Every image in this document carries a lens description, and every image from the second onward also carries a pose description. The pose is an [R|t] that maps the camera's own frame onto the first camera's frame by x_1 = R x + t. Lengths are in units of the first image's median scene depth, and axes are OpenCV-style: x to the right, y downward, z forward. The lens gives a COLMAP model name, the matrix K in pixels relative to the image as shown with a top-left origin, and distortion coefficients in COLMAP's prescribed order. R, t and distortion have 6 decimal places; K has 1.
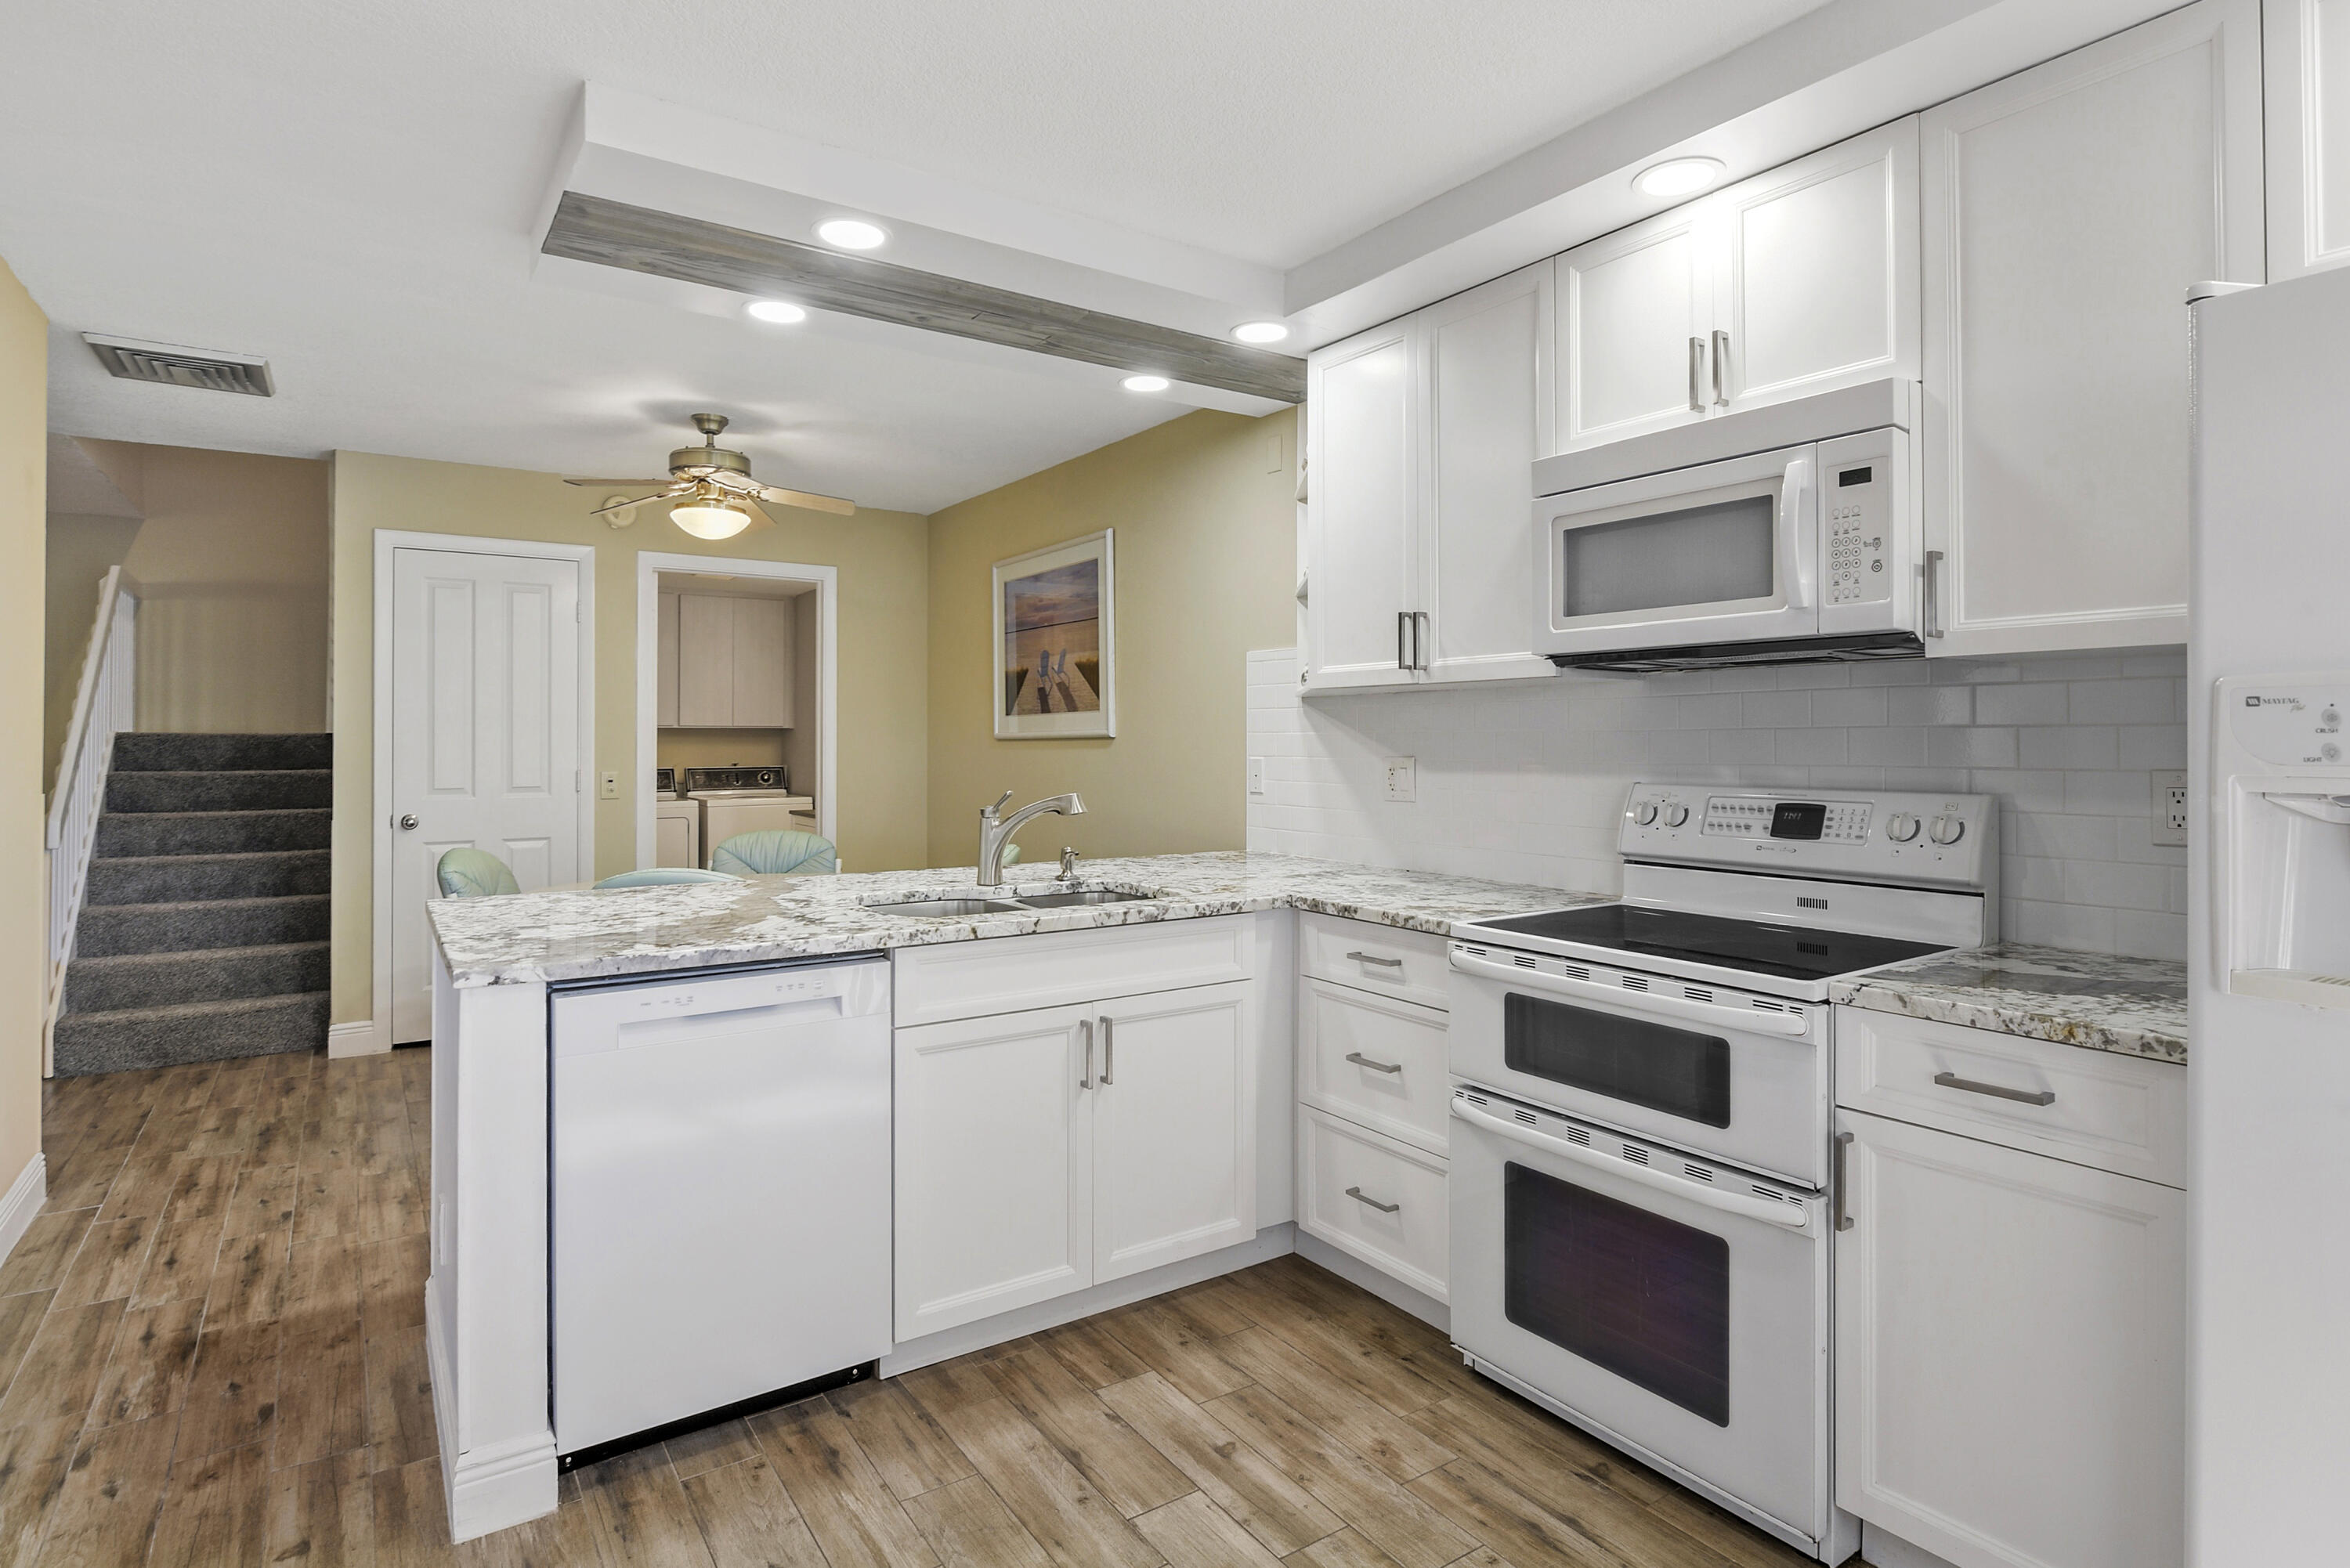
lens RADIAL K [[1290.2, 0, 1114.9], [0, 1290.2, 735.3], [0, 0, 1]] dist [-0.013435, 0.000249]
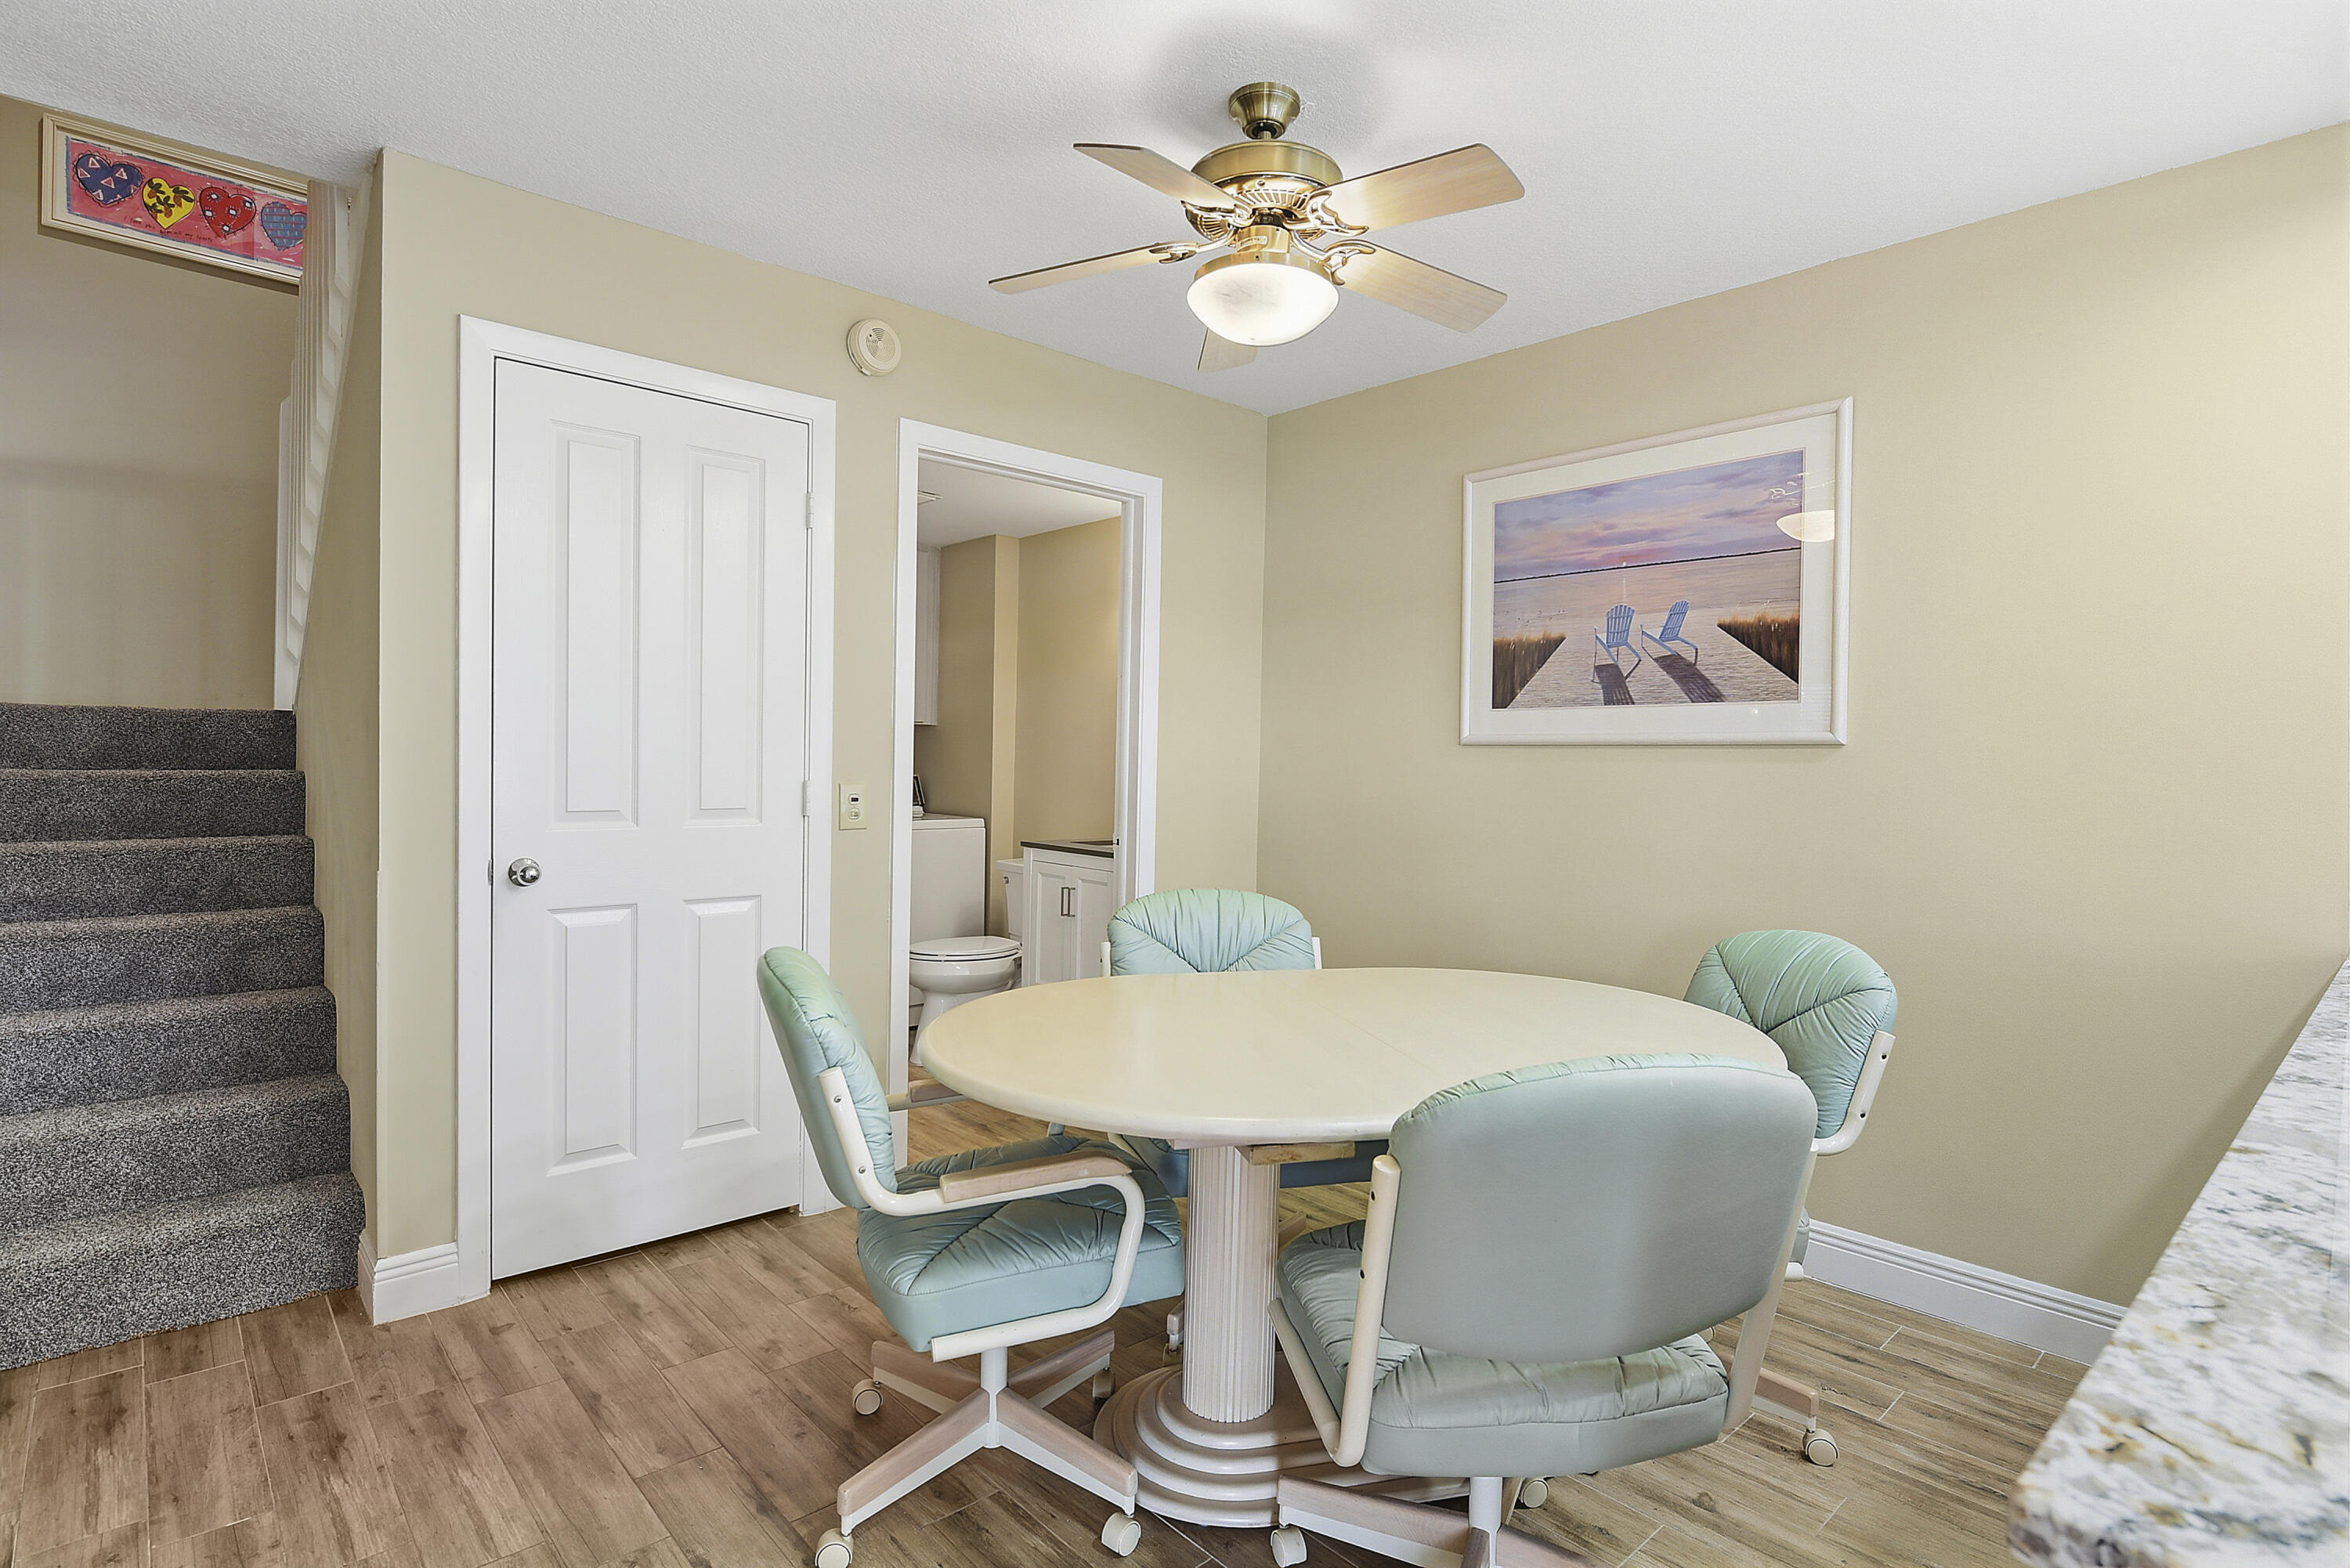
lens RADIAL K [[1185.8, 0, 1171.6], [0, 1185.8, 790.4], [0, 0, 1]] dist [-0.004186, -0.003154]
pose [[0.982374, 0.015077, 0.186319, -0.364648], [-0.022140, 0.999111, 0.035886, 0.008543], [-0.185612, -0.039379, 0.981834, 0.448090]]
